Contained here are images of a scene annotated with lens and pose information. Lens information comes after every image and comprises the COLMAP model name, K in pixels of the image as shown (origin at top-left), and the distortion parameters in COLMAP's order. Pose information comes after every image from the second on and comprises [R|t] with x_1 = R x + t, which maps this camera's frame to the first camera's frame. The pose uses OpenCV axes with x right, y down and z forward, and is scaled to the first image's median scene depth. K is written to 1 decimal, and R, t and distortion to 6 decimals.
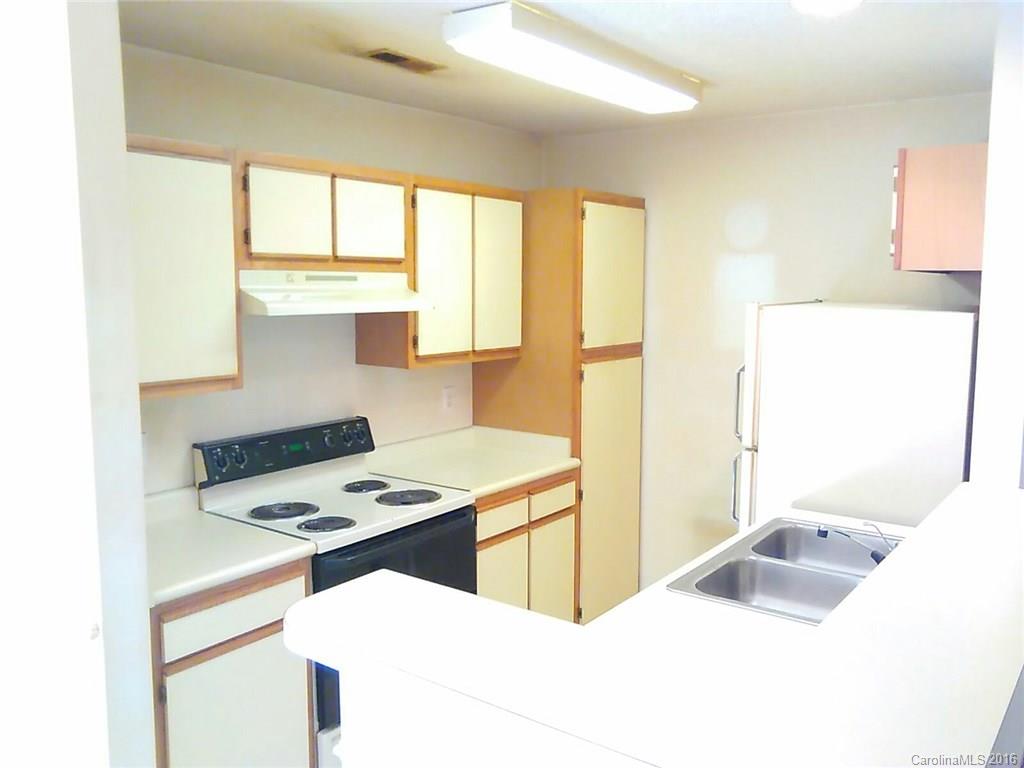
lens RADIAL K [[872.9, 0, 538.5], [0, 872.9, 379.8], [0, 0, 1]] dist [0.001505, -0.012564]
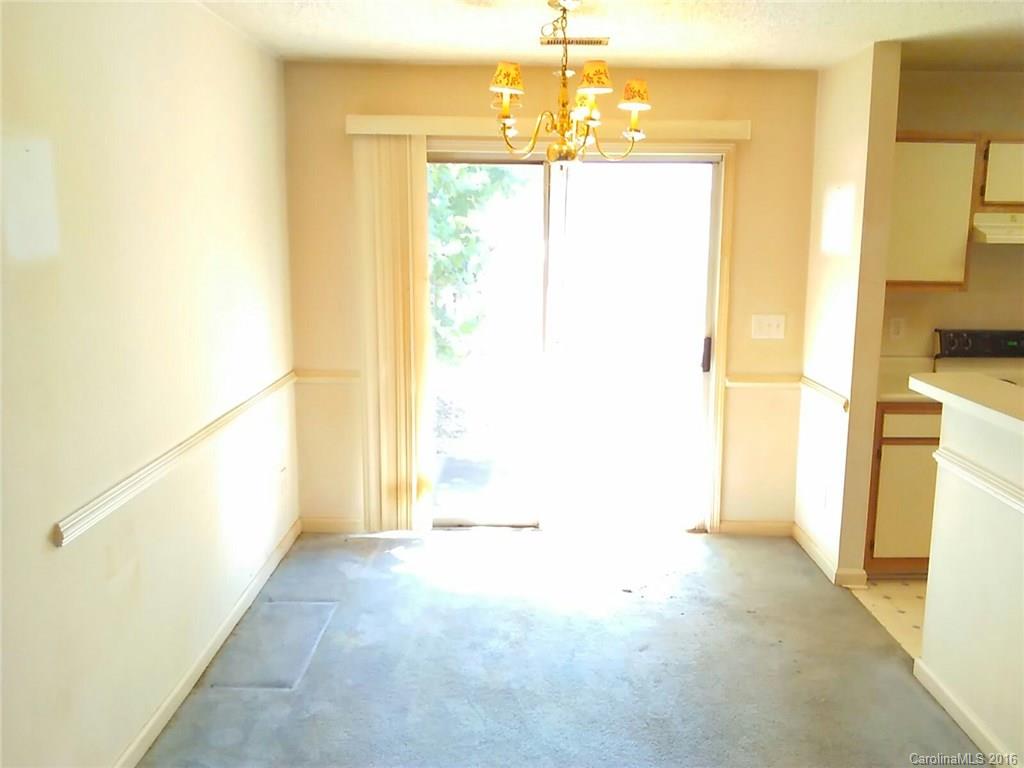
lens RADIAL K [[872.9, 0, 538.5], [0, 872.9, 379.8], [0, 0, 1]] dist [0.001505, -0.012564]
pose [[0.600688, 0.134842, -0.788030, 0.374521], [-0.099128, 0.990630, 0.093948, 0.081002], [0.793315, 0.021682, 0.608426, -0.444064]]
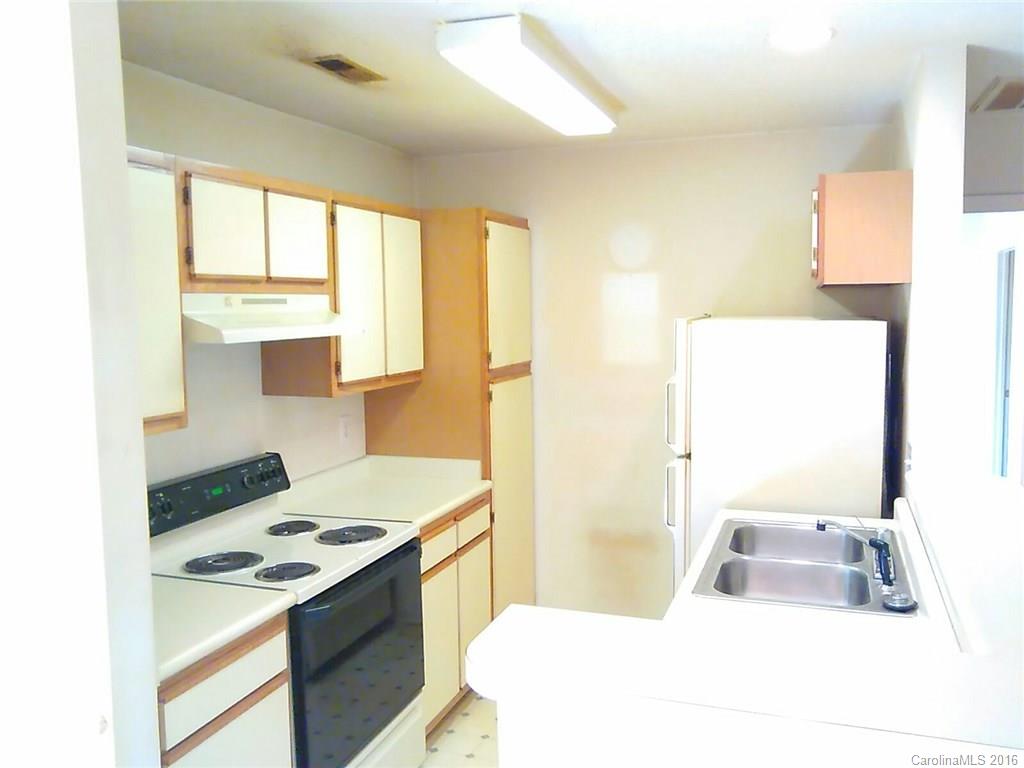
lens RADIAL K [[872.9, 0, 538.5], [0, 872.9, 379.8], [0, 0, 1]] dist [0.001505, -0.012564]
pose [[0.955858, -0.044476, 0.290444, -0.221350], [0.052130, 0.998466, -0.018667, -0.002553], [-0.289169, 0.032984, 0.956710, 0.045726]]
